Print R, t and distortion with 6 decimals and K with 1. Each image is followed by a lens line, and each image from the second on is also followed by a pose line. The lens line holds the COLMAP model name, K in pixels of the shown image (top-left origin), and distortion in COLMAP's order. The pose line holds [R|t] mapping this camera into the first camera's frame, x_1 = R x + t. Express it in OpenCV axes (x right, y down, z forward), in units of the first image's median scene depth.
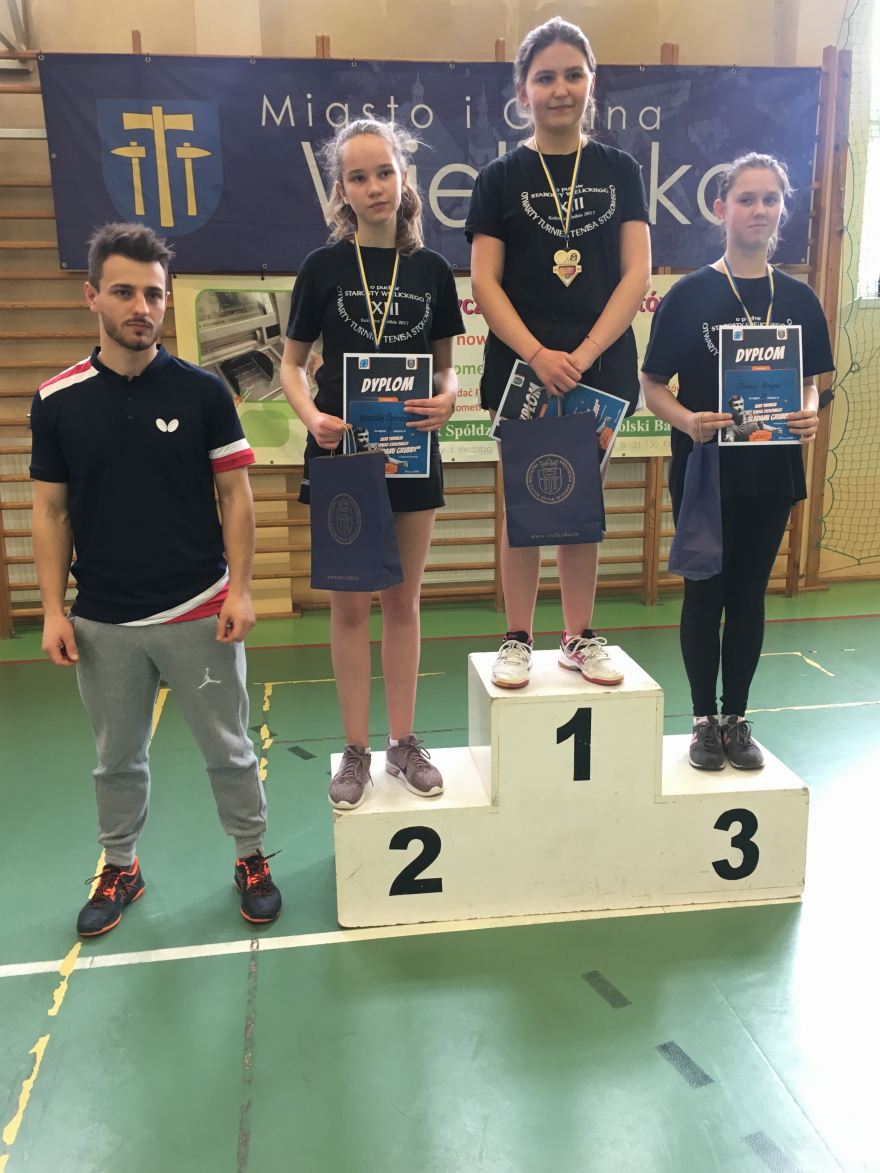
lens RADIAL K [[1045.5, 0, 443.7], [0, 1045.5, 594.7], [0, 0, 1]] dist [0.071909, -0.095955]
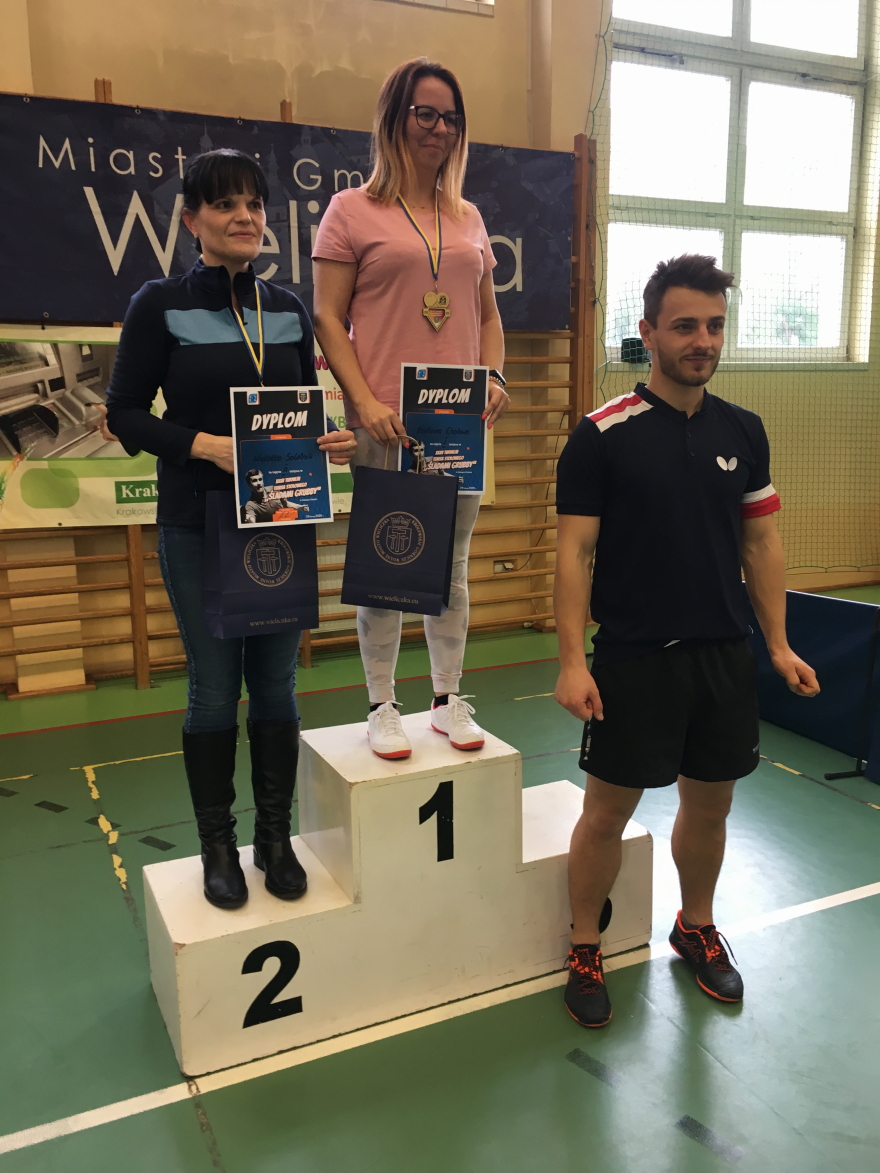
lens RADIAL K [[984.7, 0, 431.8], [0, 984.7, 591.9], [0, 0, 1]] dist [0.083005, -0.101302]
pose [[0.959003, -0.050940, 0.278782, -0.104180], [0.064878, 0.997051, -0.040997, -0.010256], [-0.275871, 0.057403, 0.959479, 0.076778]]
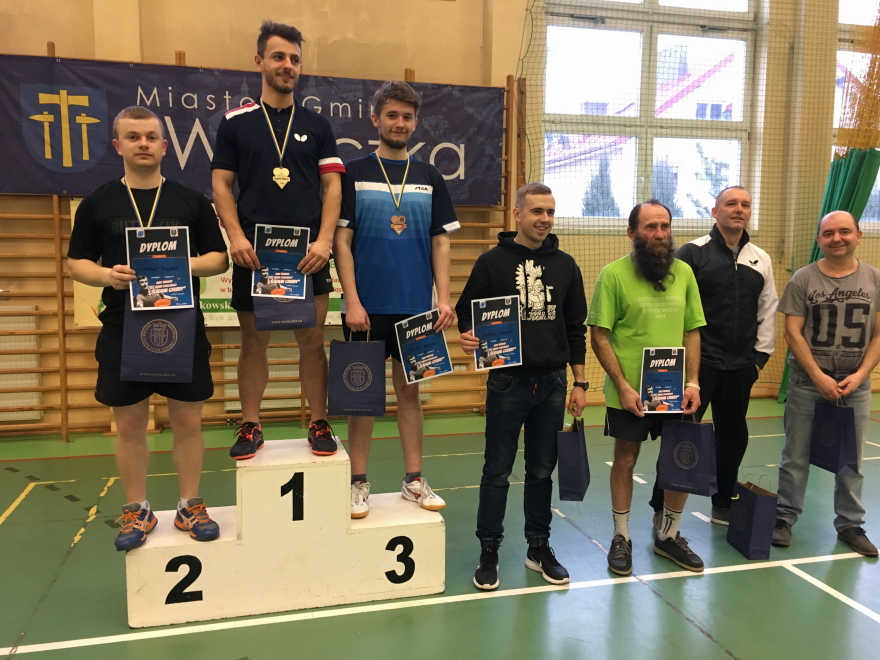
lens RADIAL K [[738.8, 0, 436.8], [0, 738.8, 331.9], [0, 0, 1]] dist [0.083005, -0.101302]
pose [[0.994028, 0.009062, 0.108750, 0.141260], [0.005614, 0.990980, -0.133891, 0.025069], [-0.108983, 0.133702, 0.985011, -0.061971]]
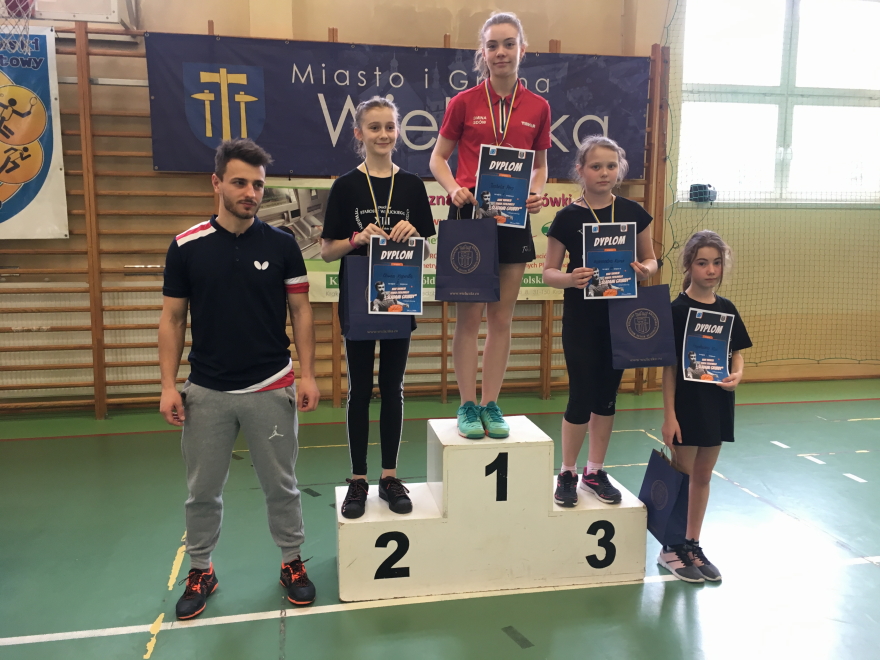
lens RADIAL K [[738.8, 0, 439.6], [0, 738.8, 329.5], [0, 0, 1]] dist [0.083005, -0.101302]
pose [[0.998620, 0.012048, 0.051112, -0.009056], [-0.006973, 0.995129, -0.098331, 0.018234], [-0.052048, 0.097839, 0.993840, -0.052846]]
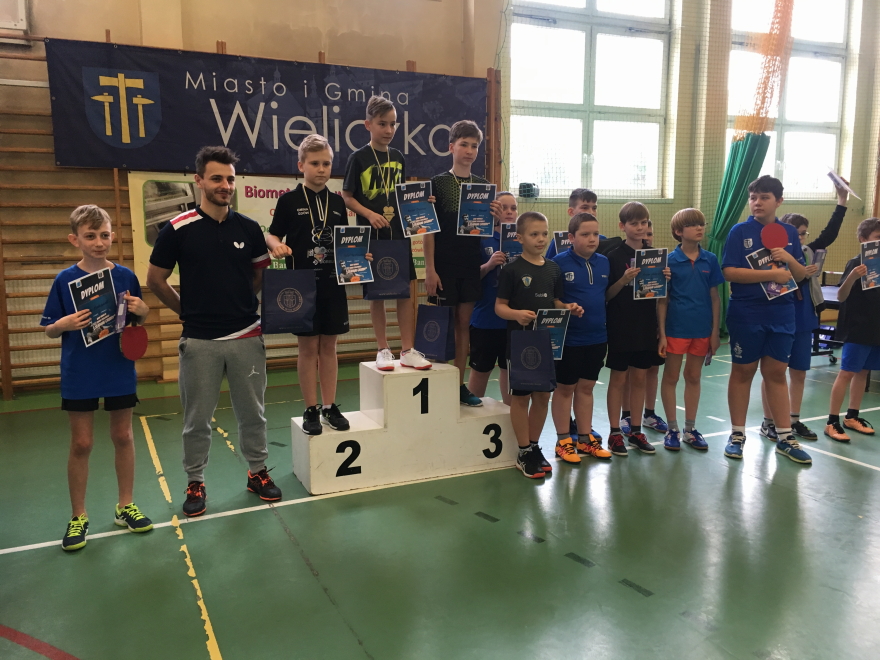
lens RADIAL K [[738.8, 0, 437.3], [0, 738.8, 331.3], [0, 0, 1]] dist [0.083005, -0.101302]
pose [[0.957157, -0.028756, 0.288137, -0.142142], [0.054657, 0.995112, -0.082250, 0.071269], [-0.284363, 0.094475, 0.954050, -0.238497]]
